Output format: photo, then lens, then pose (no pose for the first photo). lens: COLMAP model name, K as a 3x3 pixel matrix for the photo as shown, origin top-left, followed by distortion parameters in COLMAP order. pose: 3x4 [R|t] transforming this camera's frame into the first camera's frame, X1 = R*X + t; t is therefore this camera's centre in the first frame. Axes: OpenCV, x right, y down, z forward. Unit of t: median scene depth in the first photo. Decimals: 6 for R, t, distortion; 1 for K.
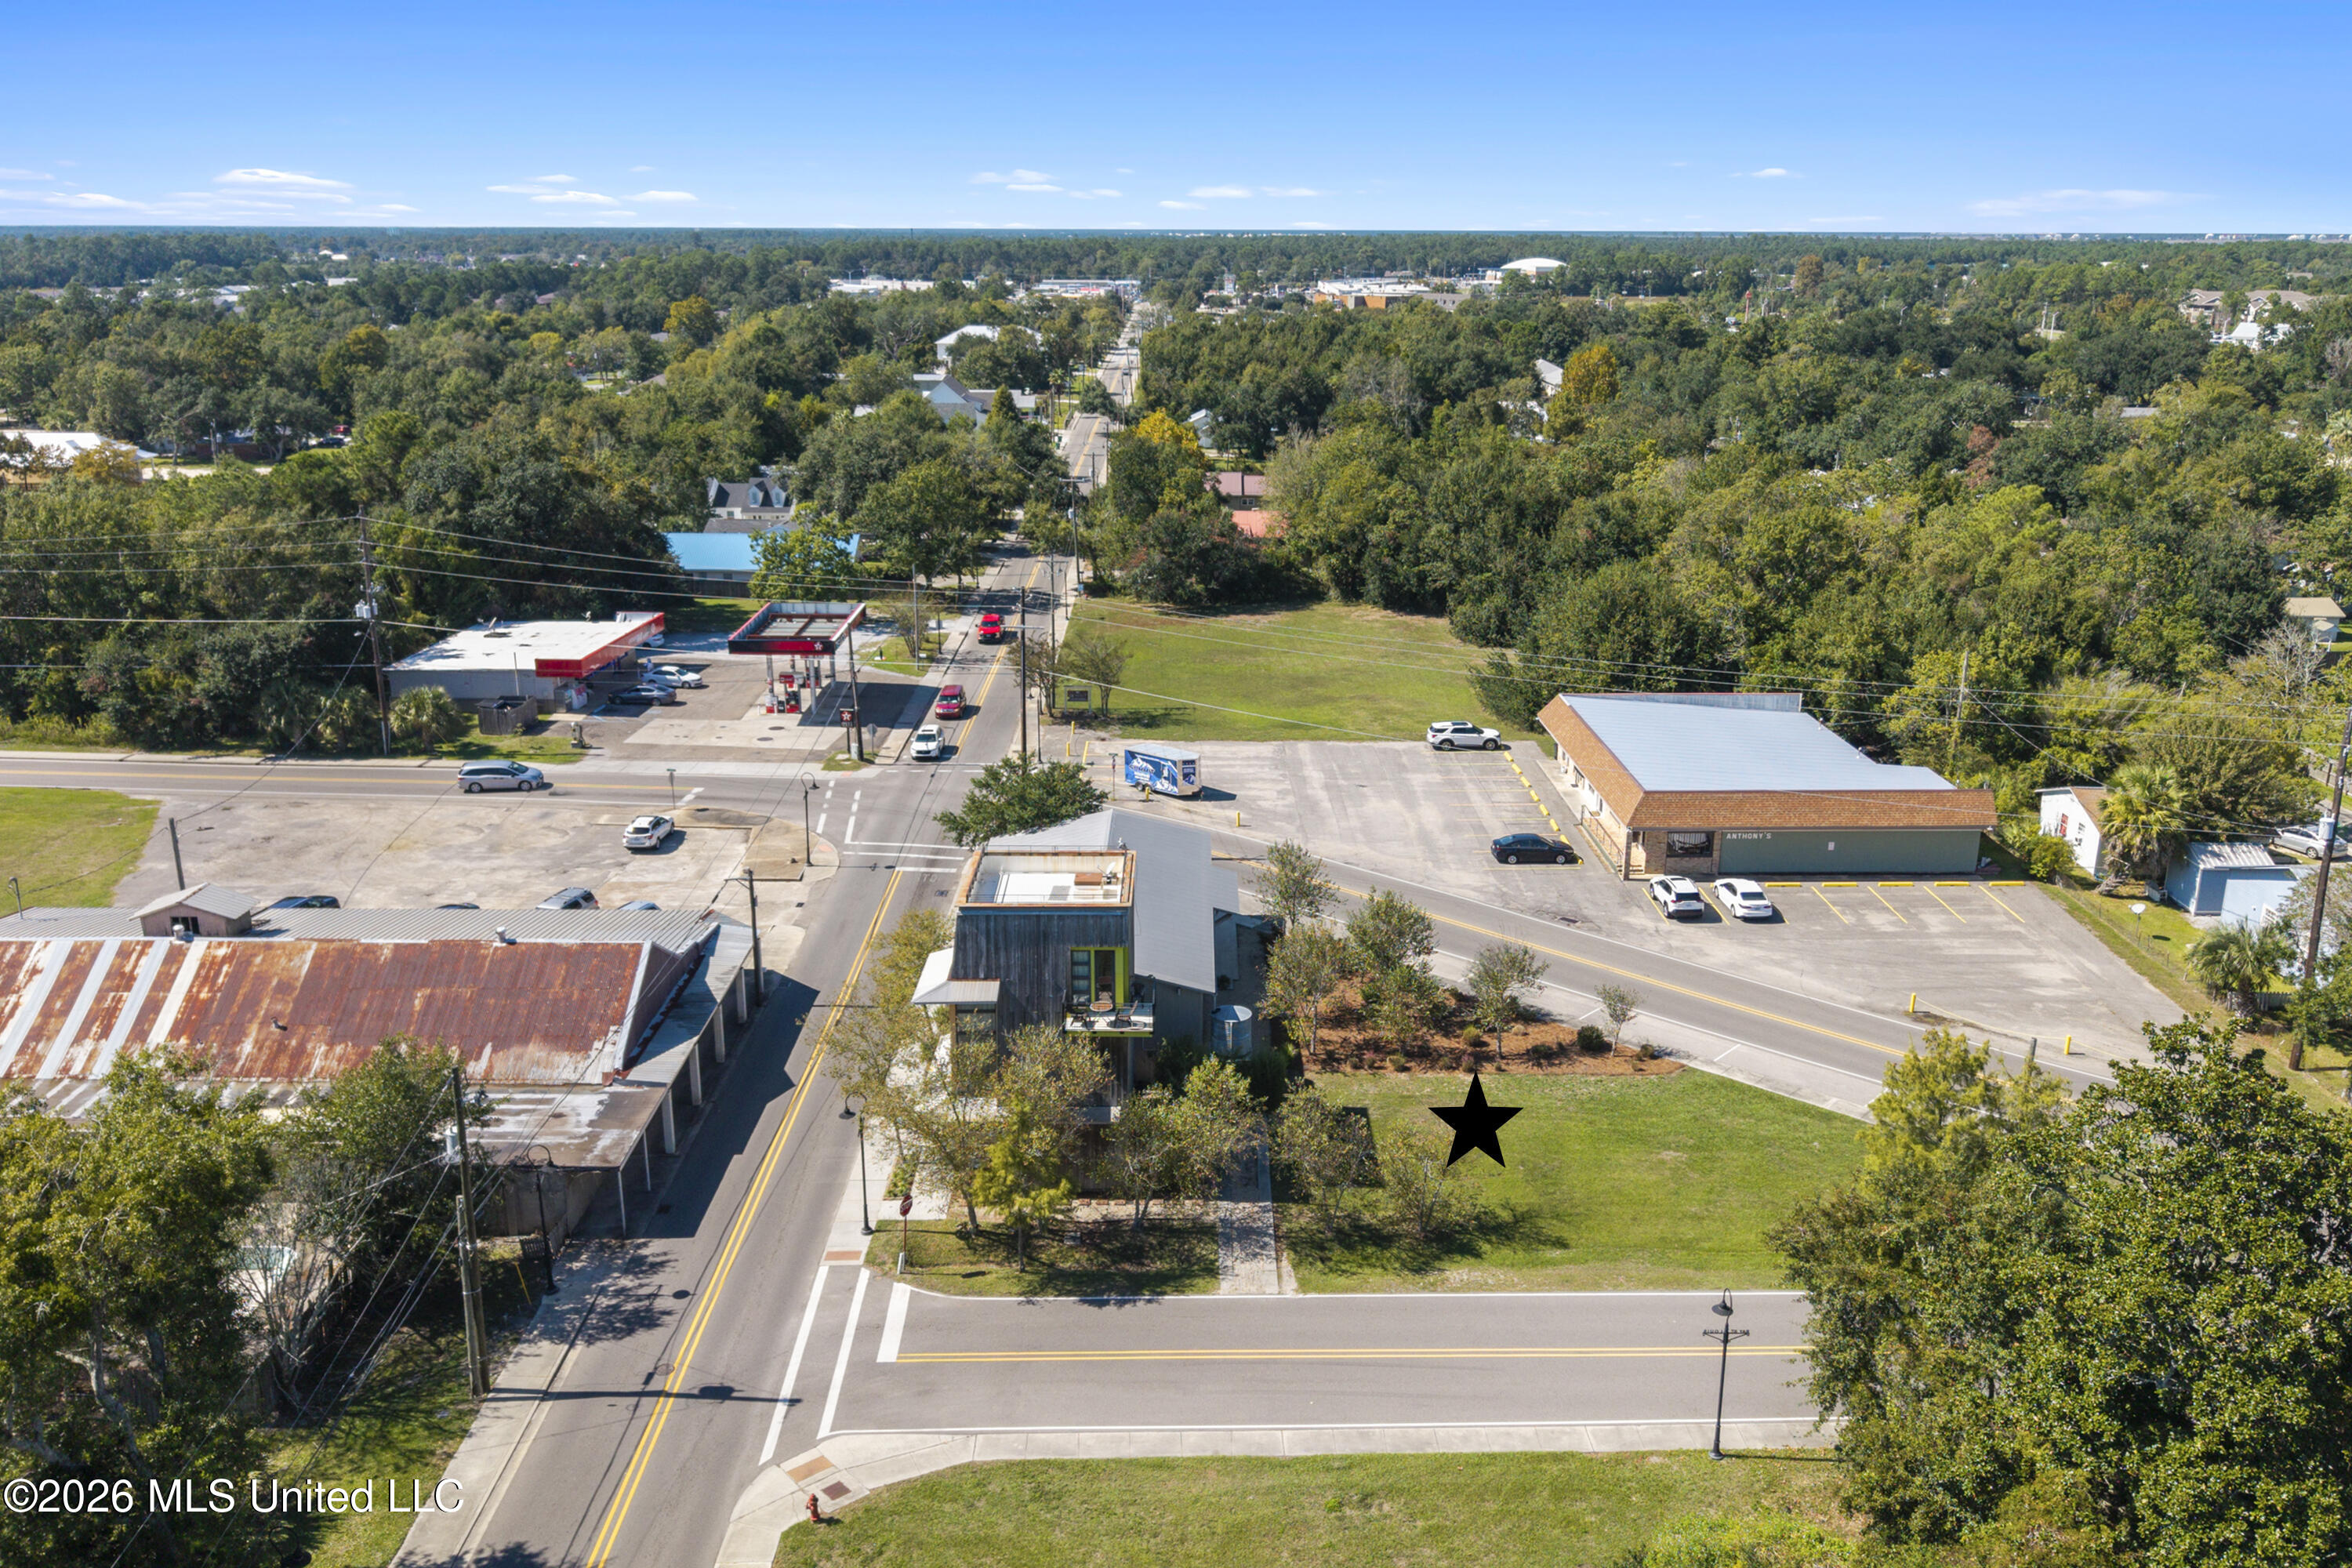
lens RADIAL K [[1870.3, 0, 1172.7], [0, 1870.3, 749.8], [0, 0, 1]] dist [0.076851, -0.122529]
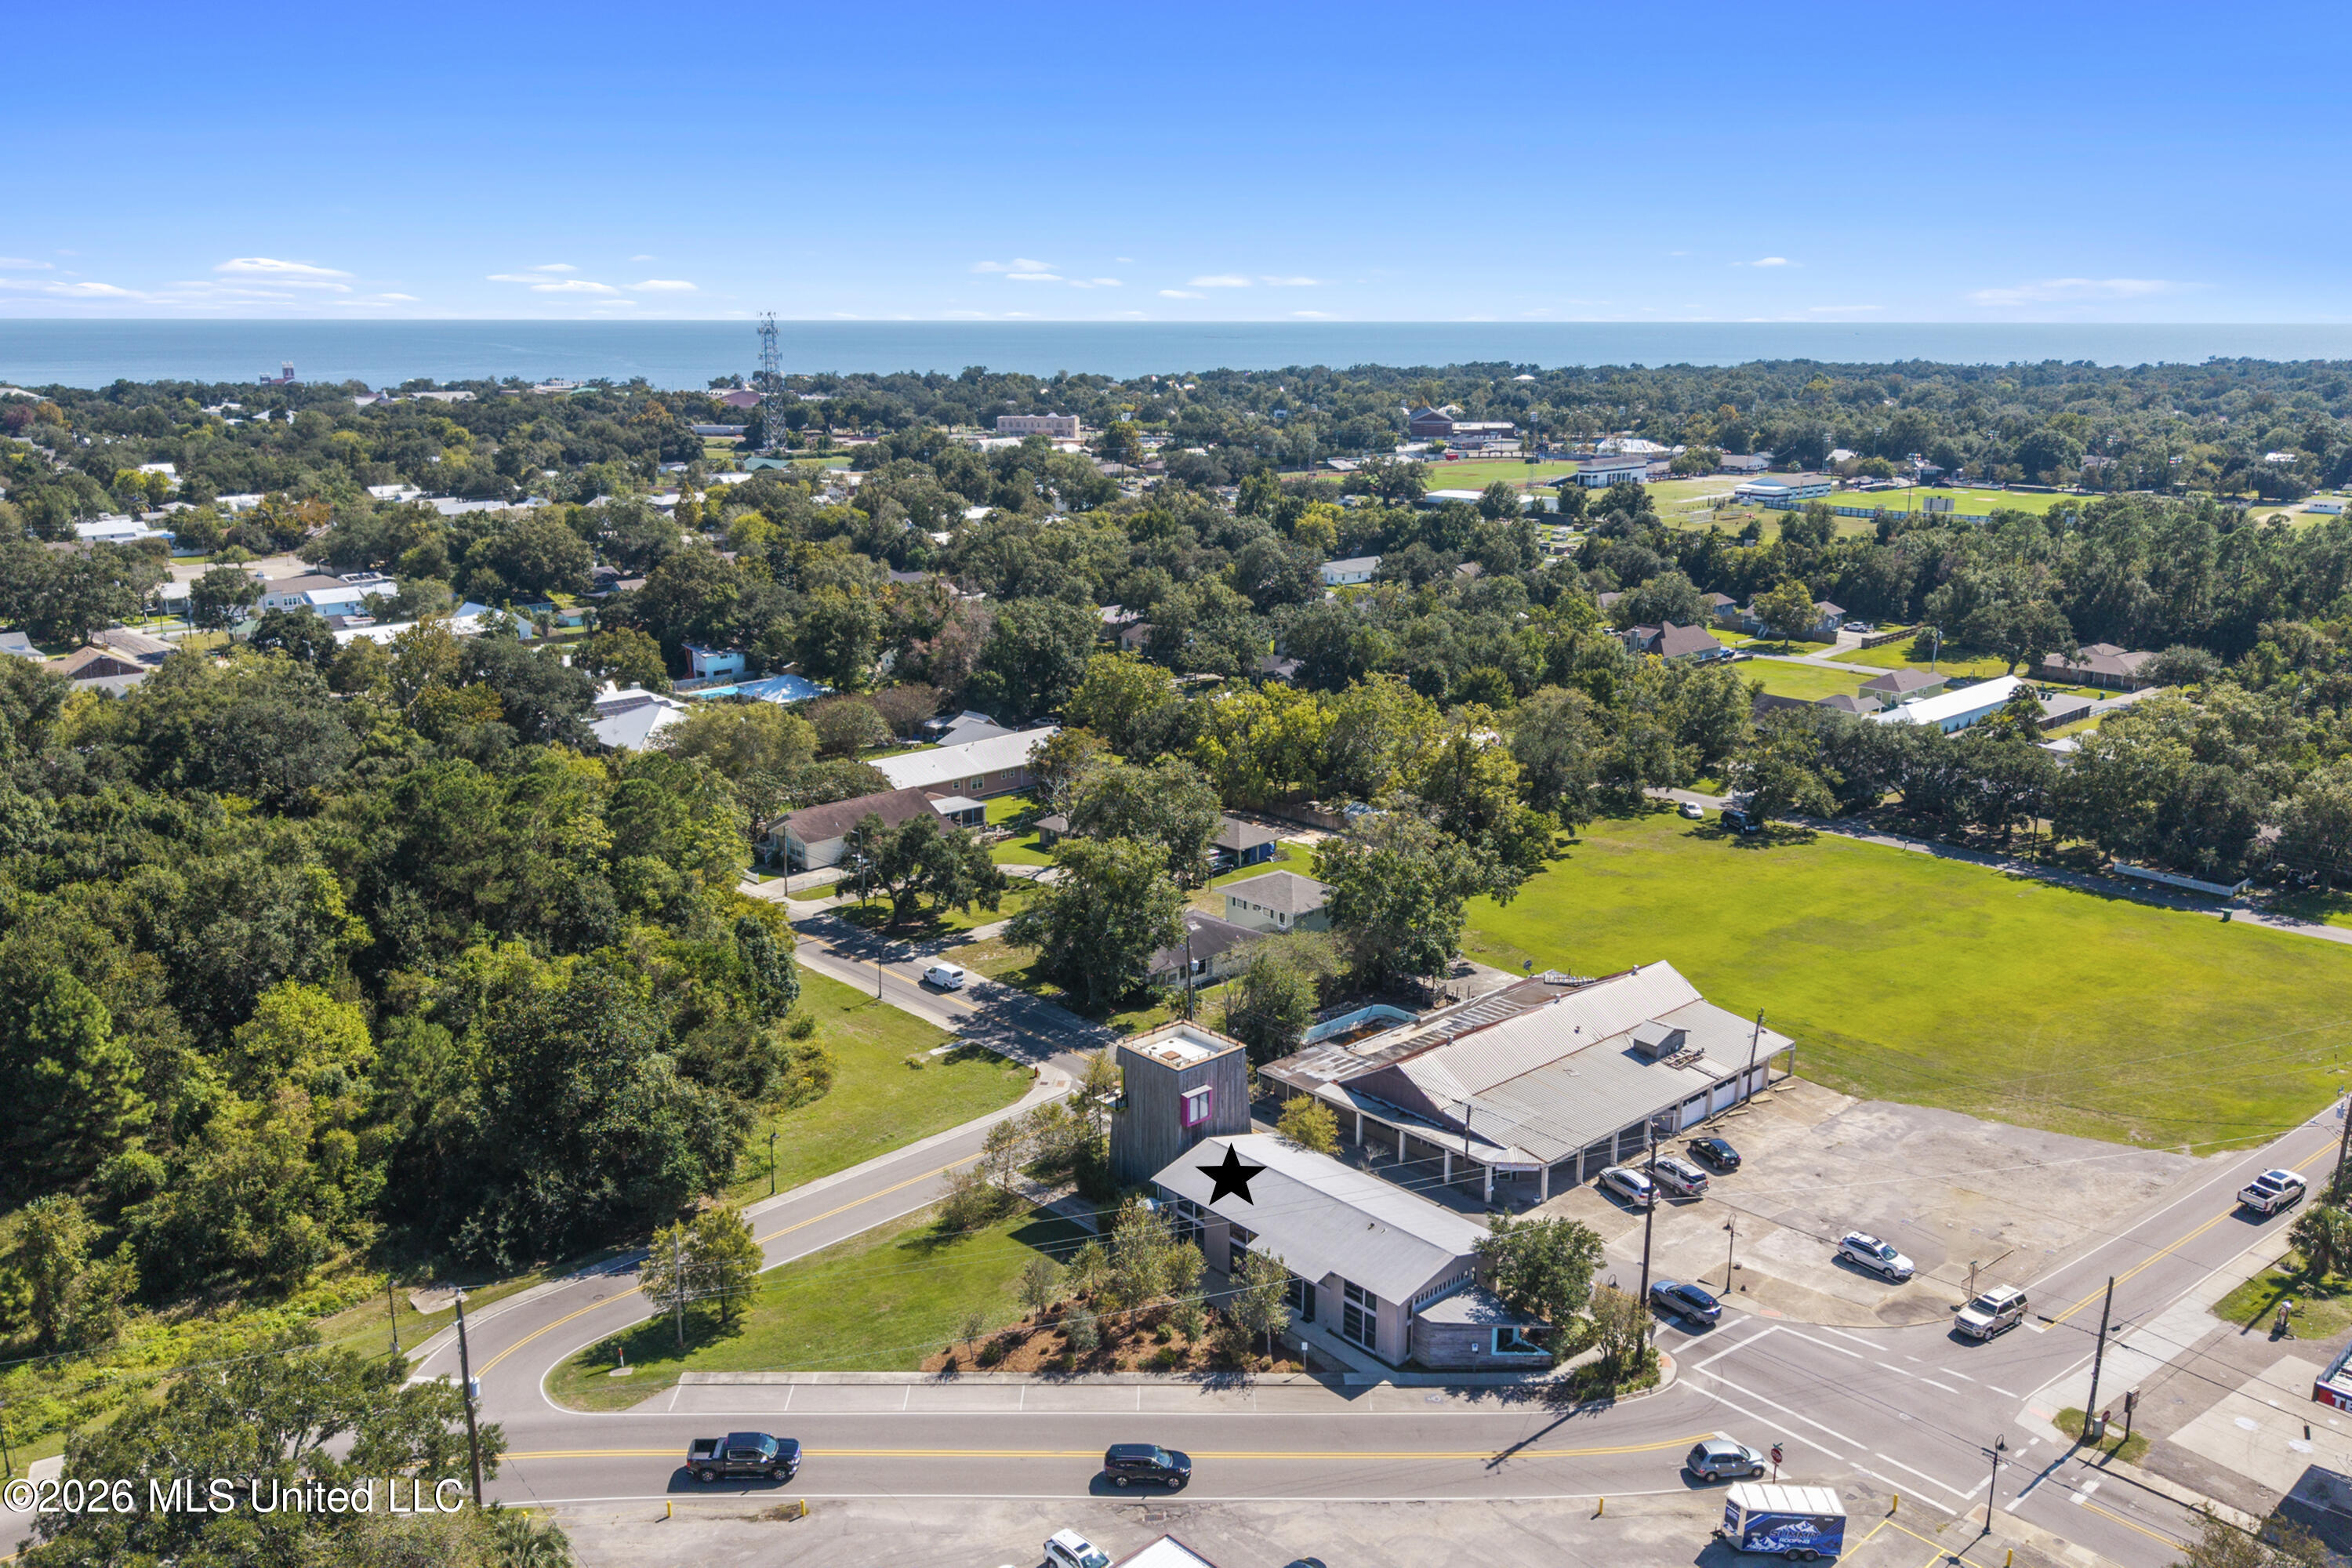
lens RADIAL K [[1870.3, 0, 1172.7], [0, 1870.3, 749.8], [0, 0, 1]] dist [0.076851, -0.122529]
pose [[-0.736062, 0.156775, -0.658510, 0.796181], [-0.176409, 0.894769, 0.410206, -0.678638], [0.653524, 0.418104, -0.630949, 1.475541]]
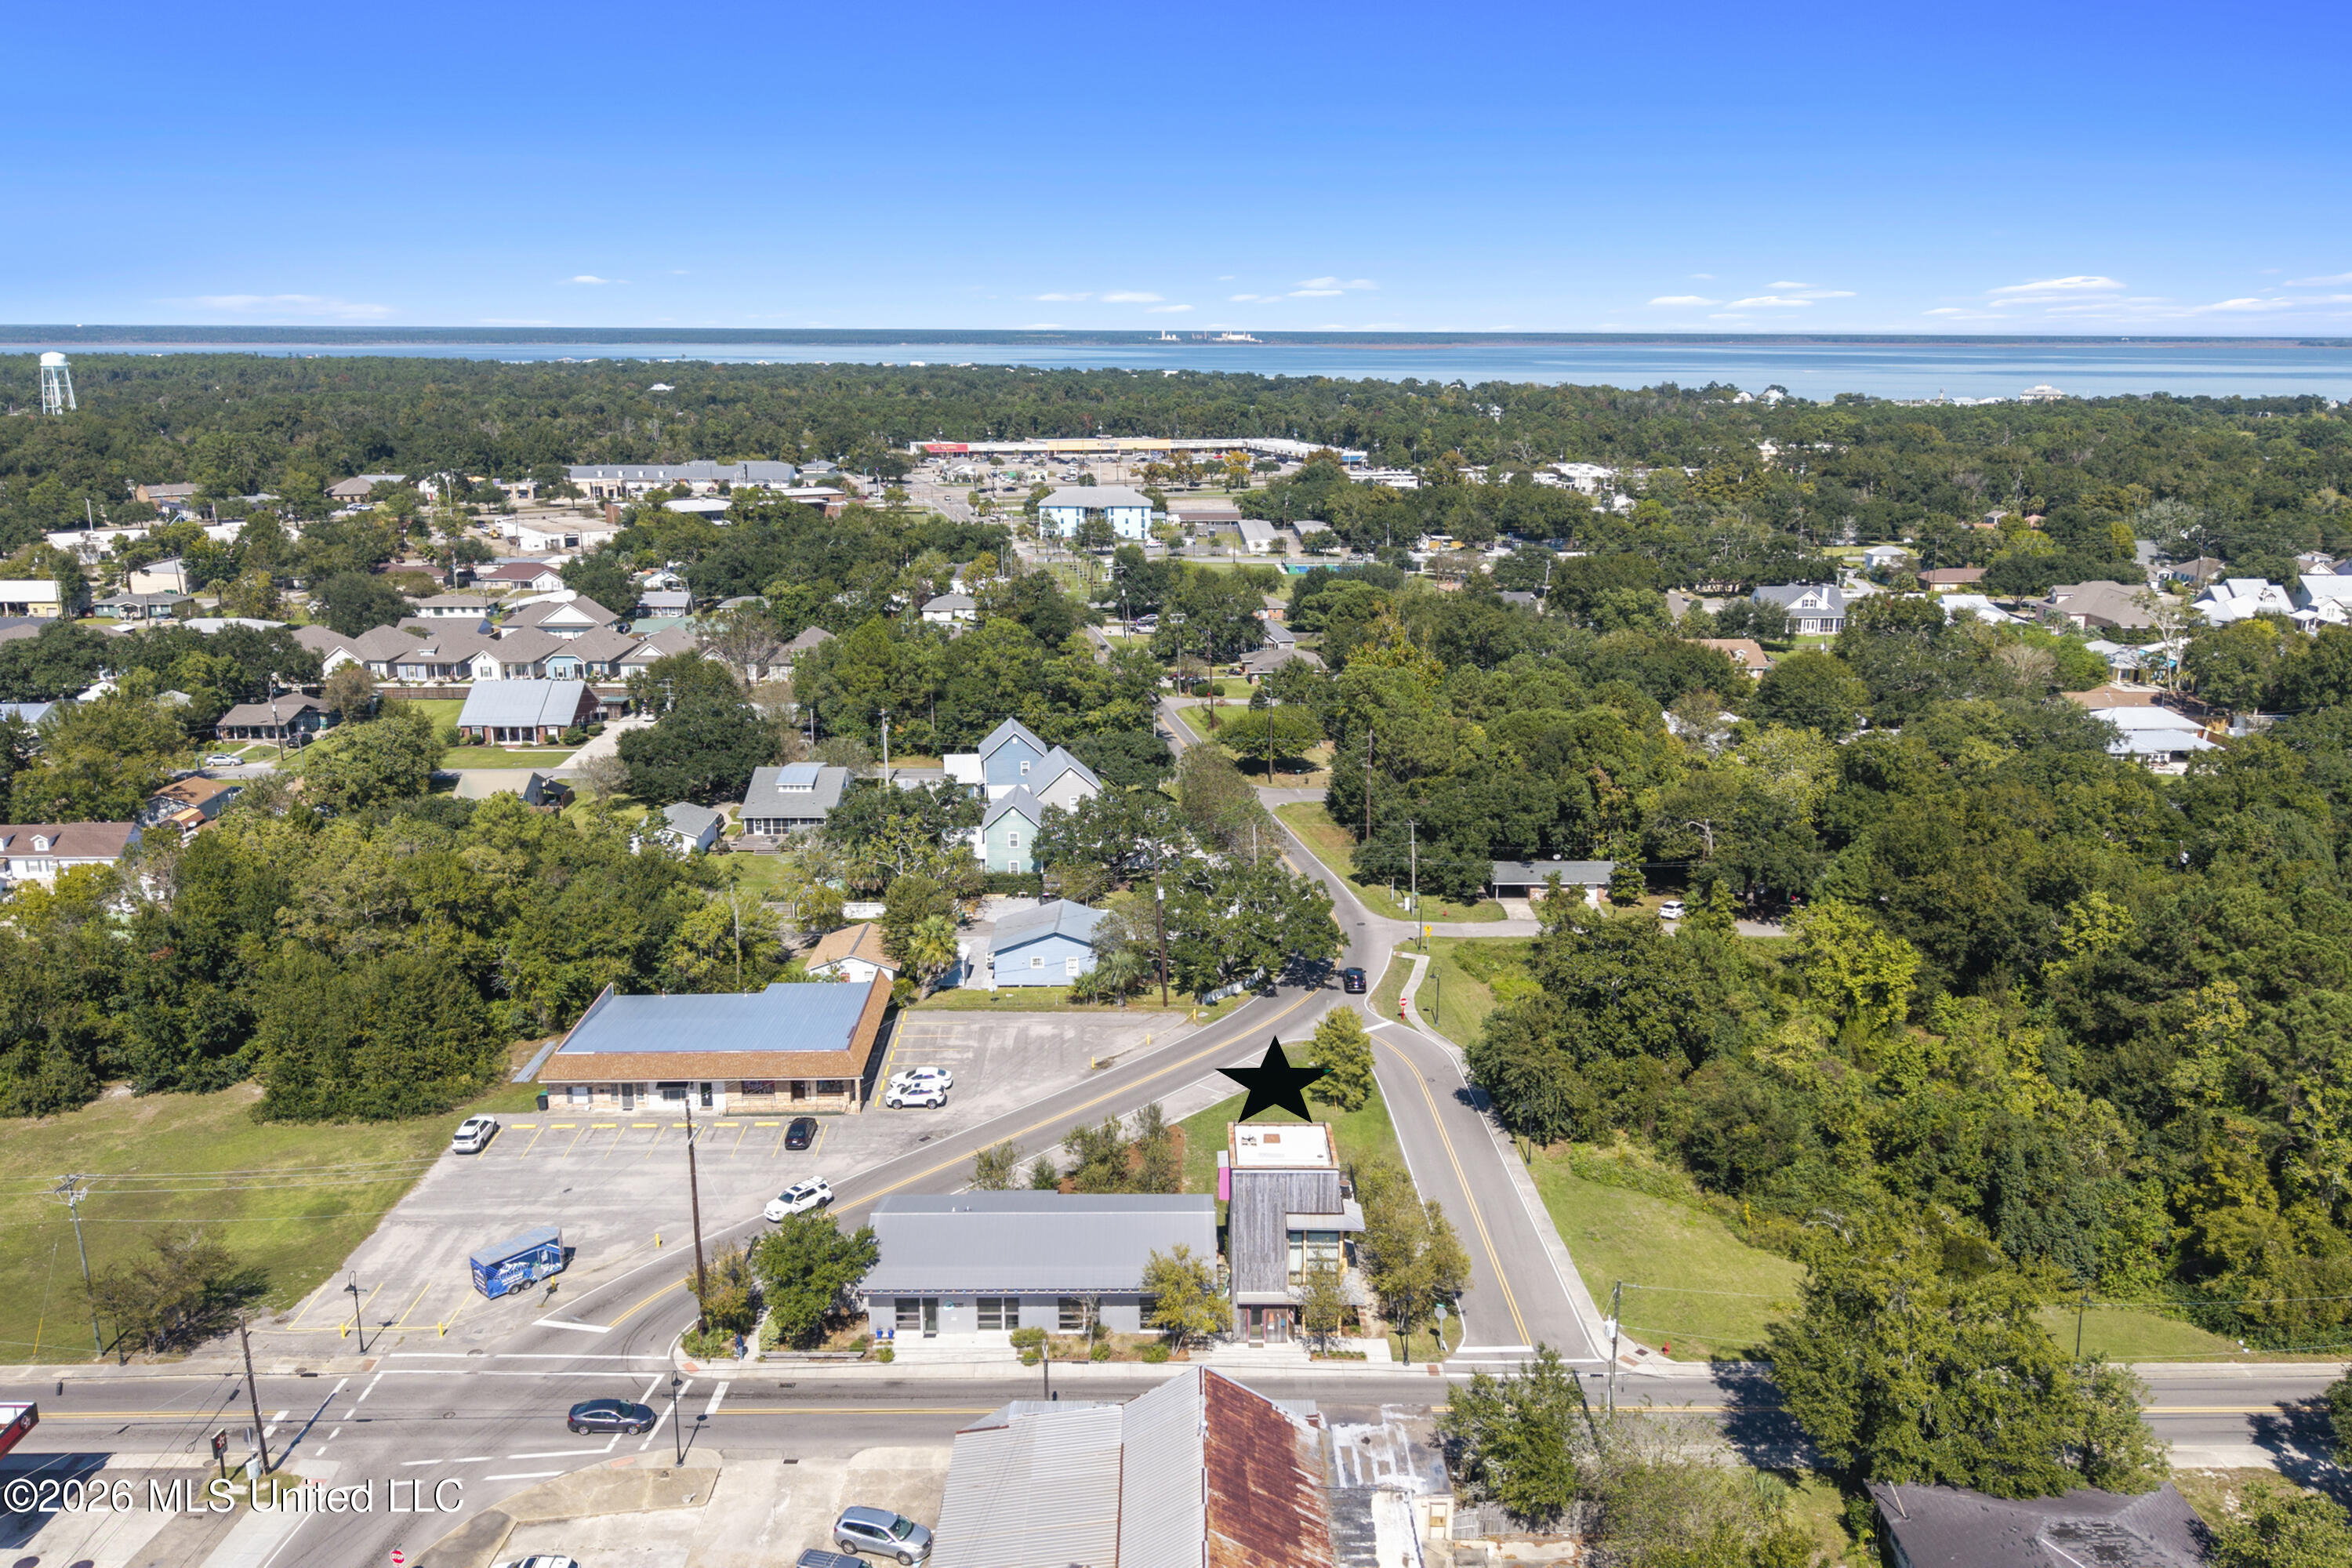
lens RADIAL K [[1838.5, 0, 1174.4], [0, 1838.5, 758.0], [0, 0, 1]] dist [0.101723, -0.206147]
pose [[-0.010701, -0.224792, 0.974348, -1.120673], [0.265632, 0.938755, 0.219498, -0.449417], [-0.964015, 0.261167, 0.049667, 0.675666]]
